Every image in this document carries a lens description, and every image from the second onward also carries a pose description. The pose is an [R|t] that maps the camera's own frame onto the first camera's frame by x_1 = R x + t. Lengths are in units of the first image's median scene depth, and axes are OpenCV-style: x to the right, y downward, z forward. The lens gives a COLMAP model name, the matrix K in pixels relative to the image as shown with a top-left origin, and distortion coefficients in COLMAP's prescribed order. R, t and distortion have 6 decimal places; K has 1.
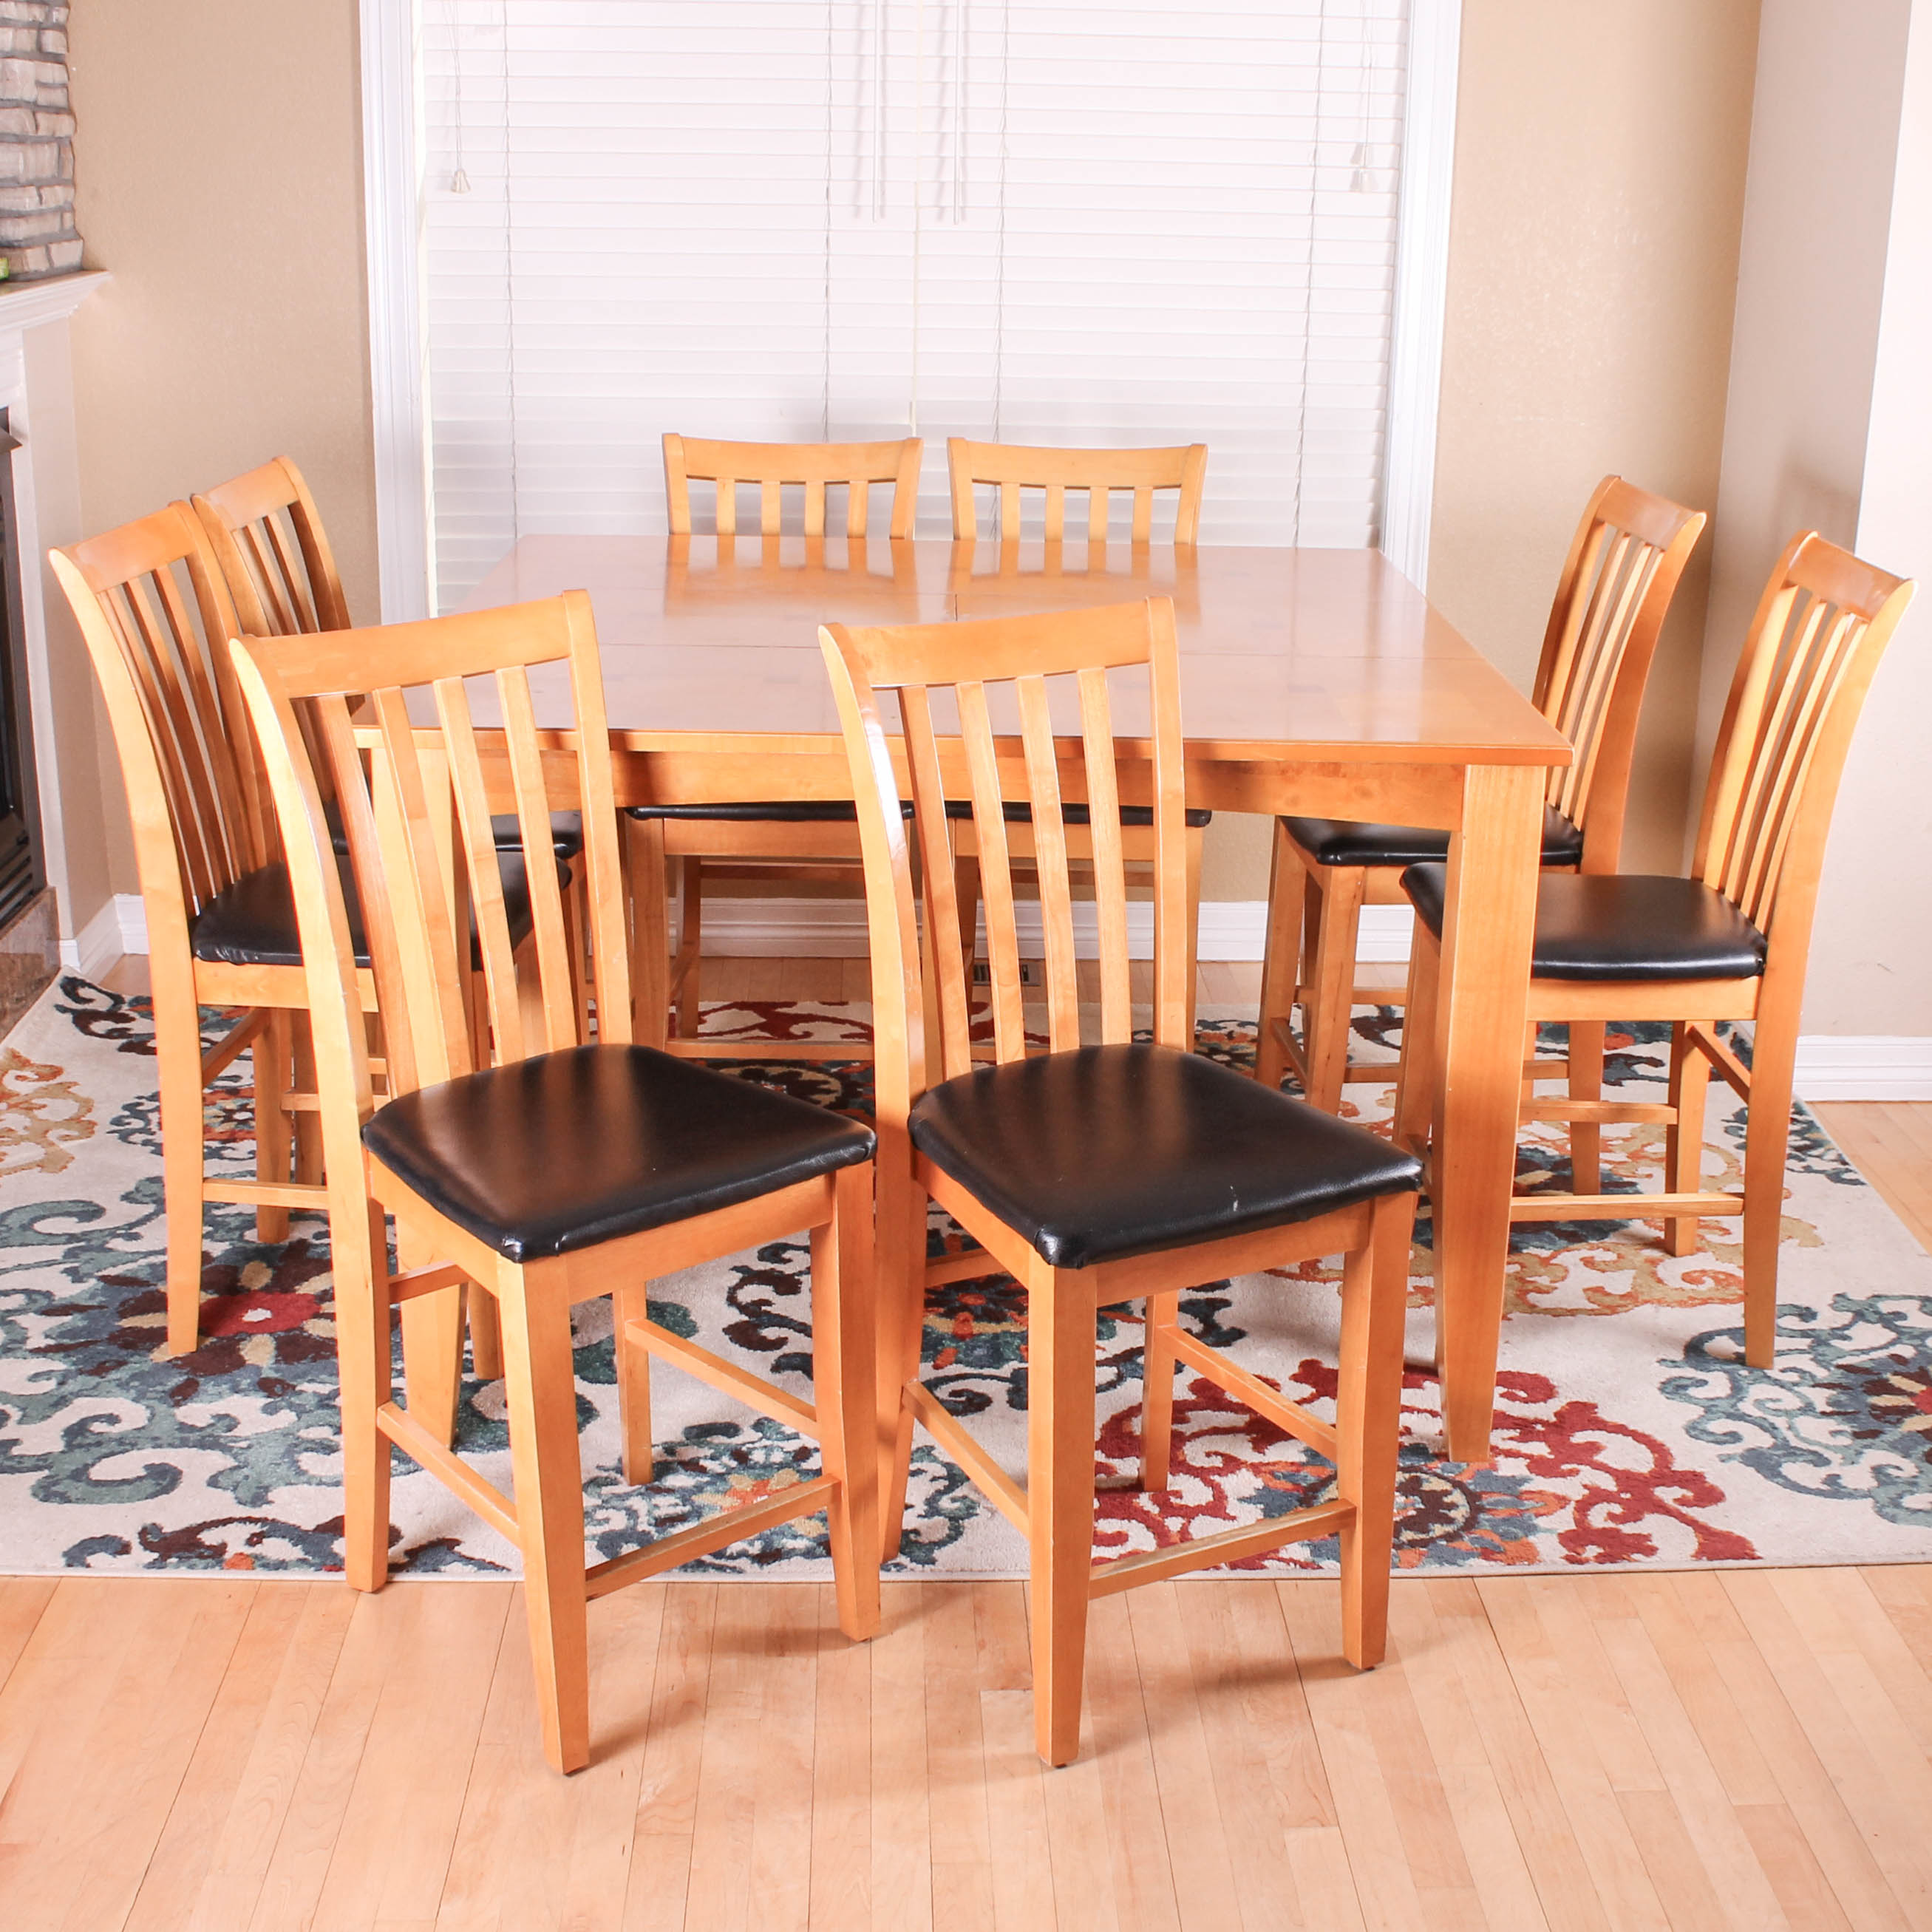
lens RADIAL K [[2676.2, 0, 1005.4], [0, 2676.2, 940.5], [0, 0, 1]] dist [-0.153148, 0.000000]
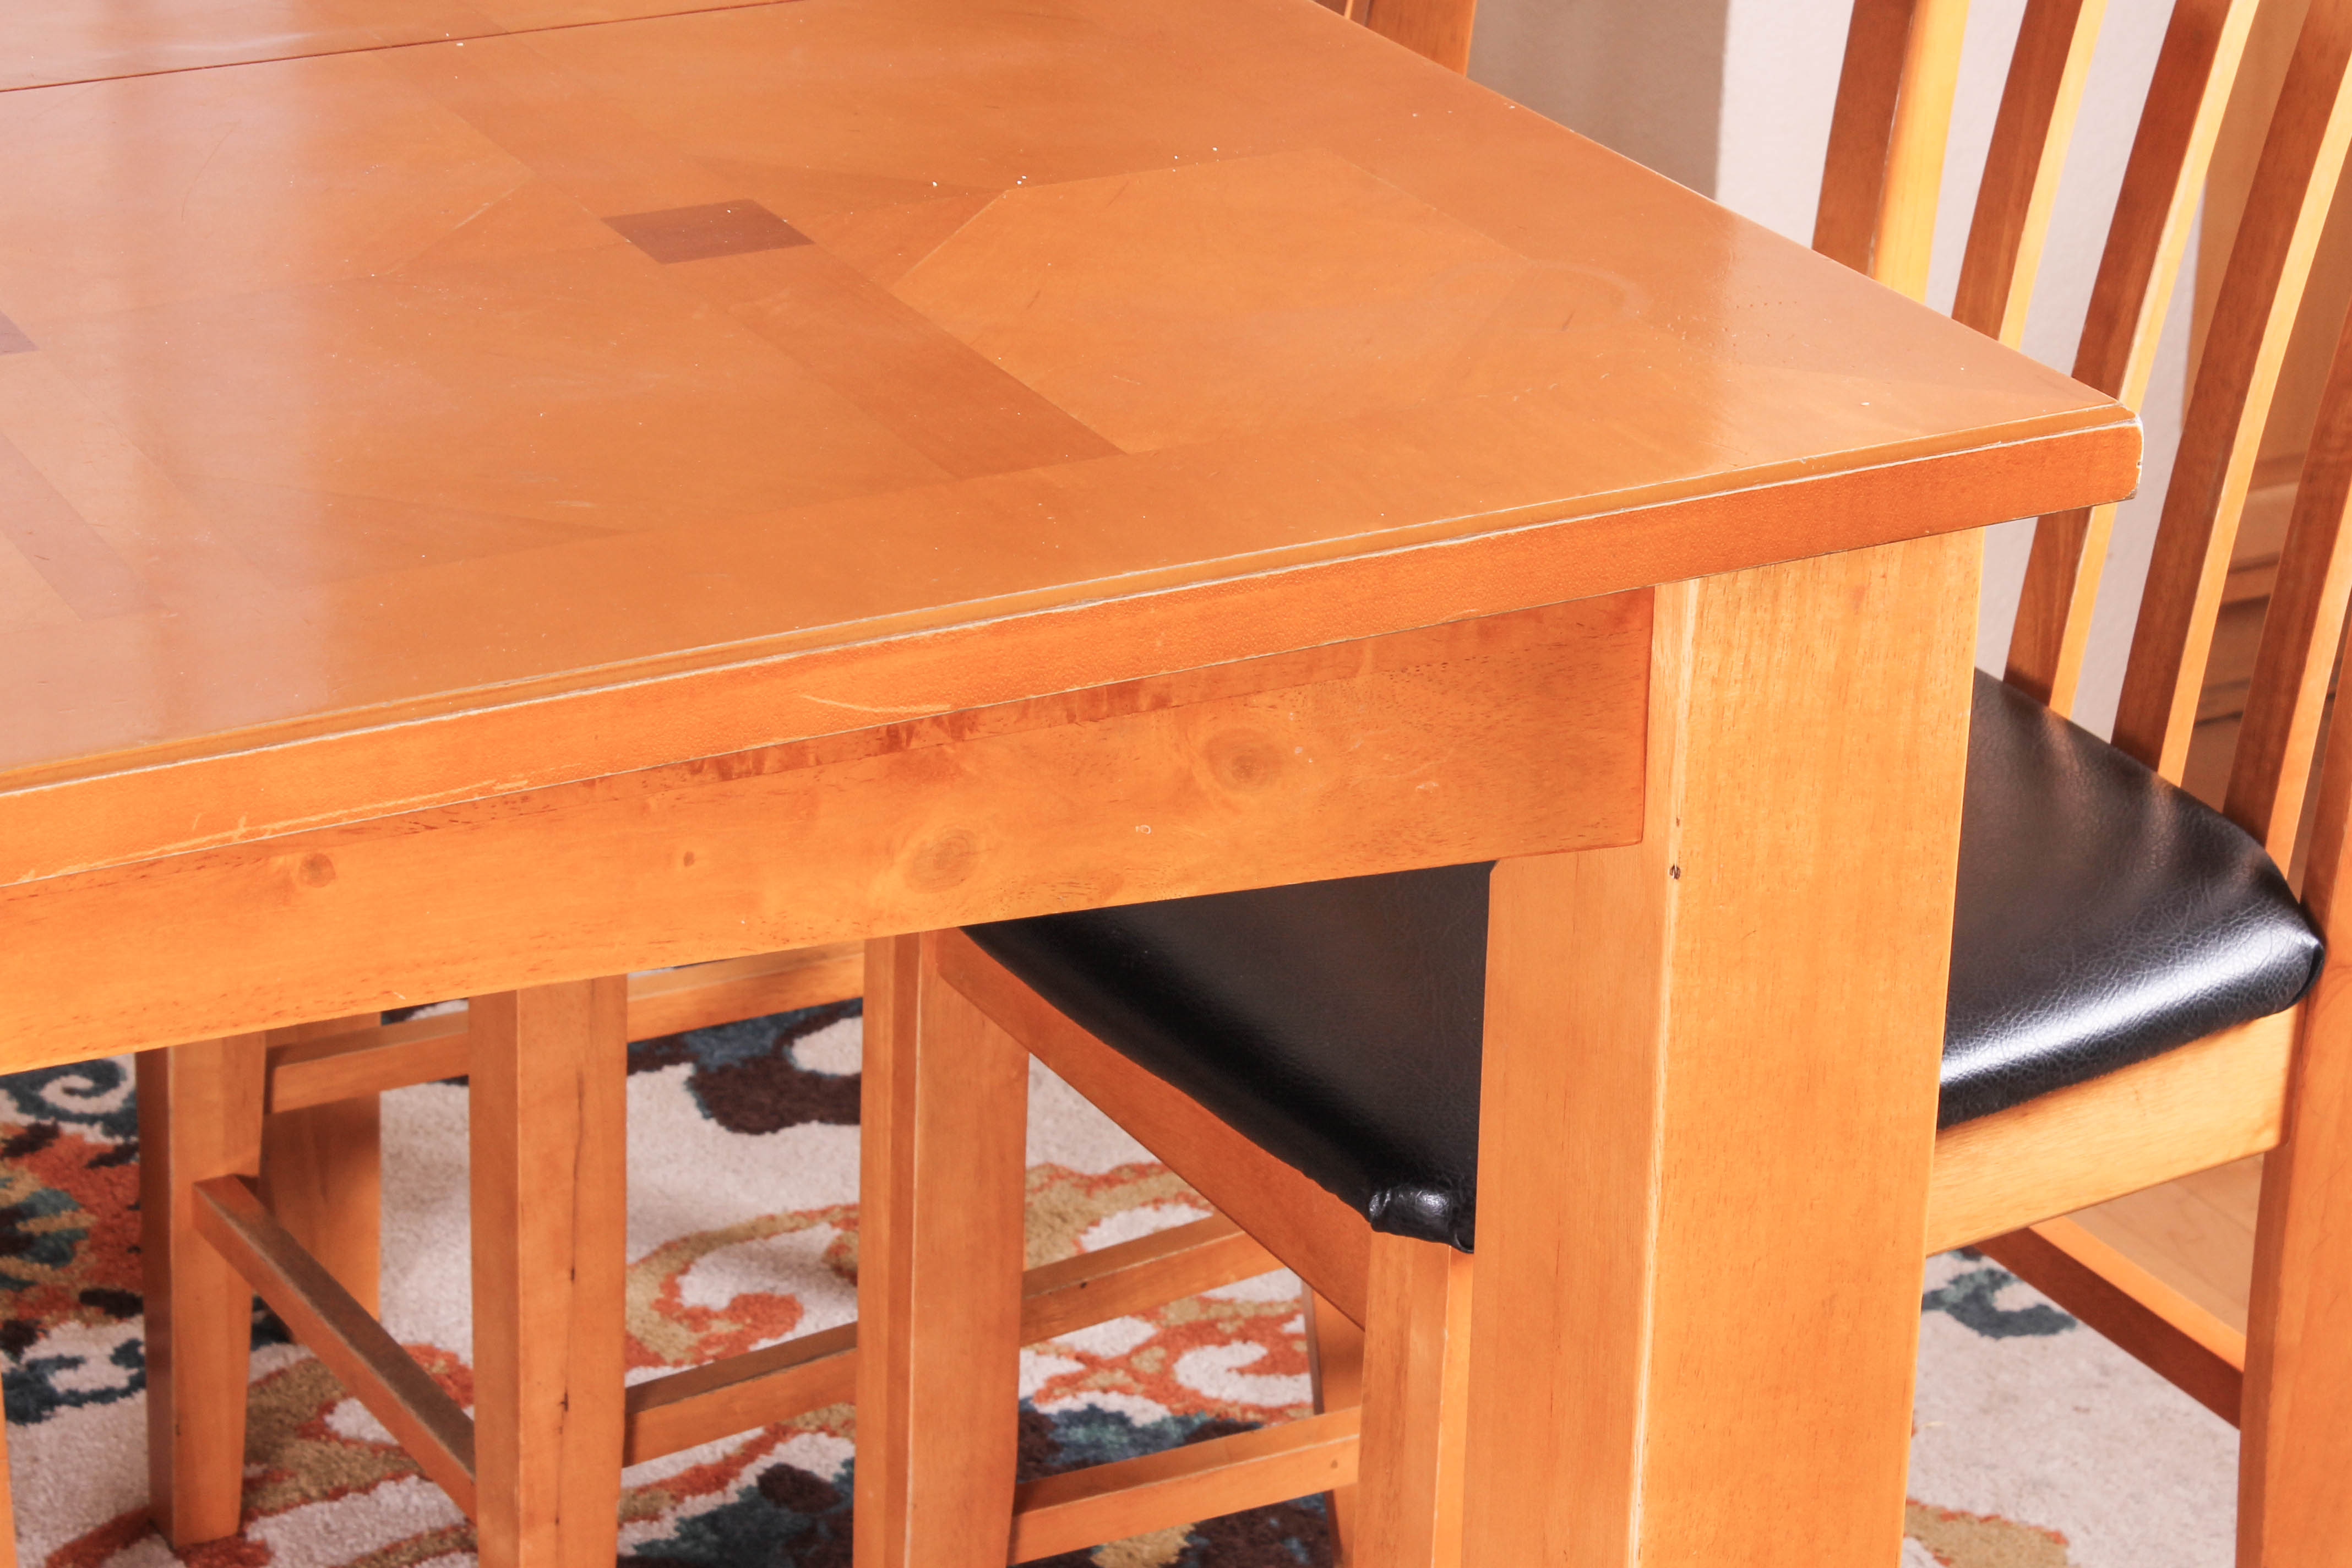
lens RADIAL K [[5250.1, 0, 1175.4], [0, 5250.1, 787.1], [0, 0, 1]] dist [0.127318, 0.000000]
pose [[0.896310, -0.180767, 0.404909, -0.035944], [0.132963, 0.980680, 0.143486, -0.100974], [-0.423023, -0.074770, 0.903029, 0.553356]]
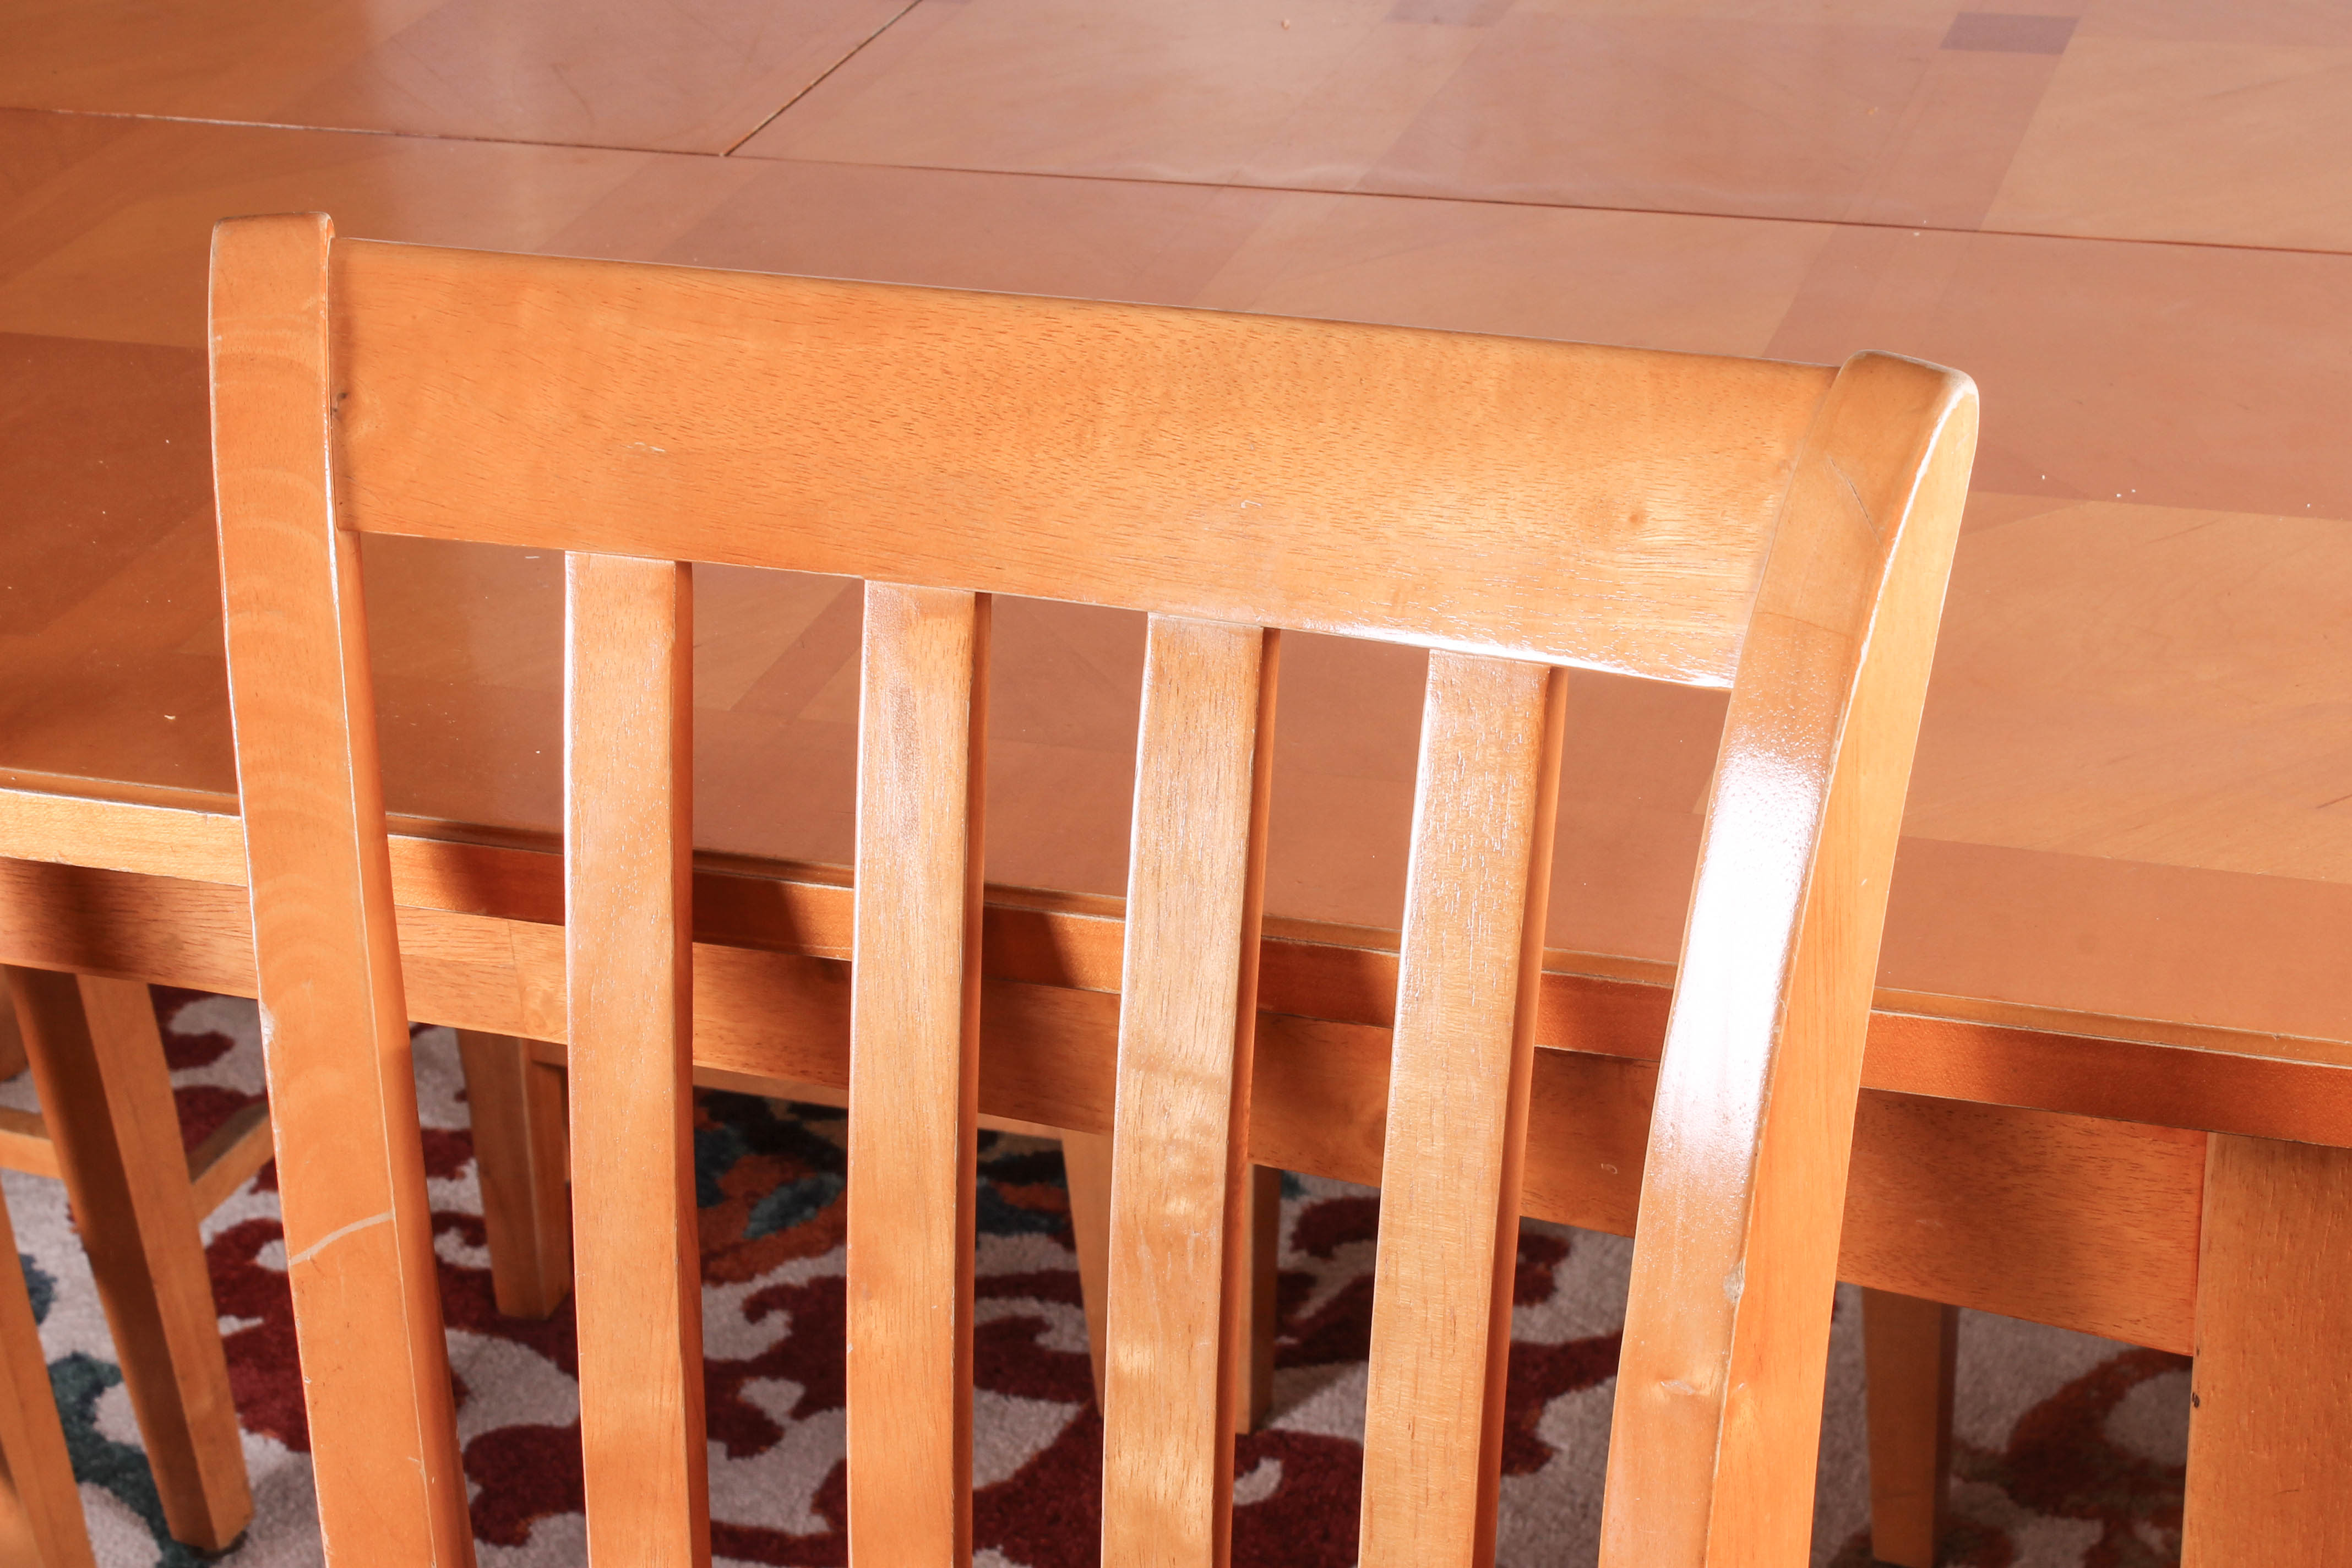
lens RADIAL K [[4175.8, 0, 1187.9], [0, 4175.8, 794.4], [0, 0, 1]] dist [-0.008330, 0.000000]
pose [[0.935842, 0.095850, -0.339136, 0.181330], [-0.030899, 0.980914, 0.191971, -0.128257], [0.351063, -0.169175, 0.920942, 0.605125]]
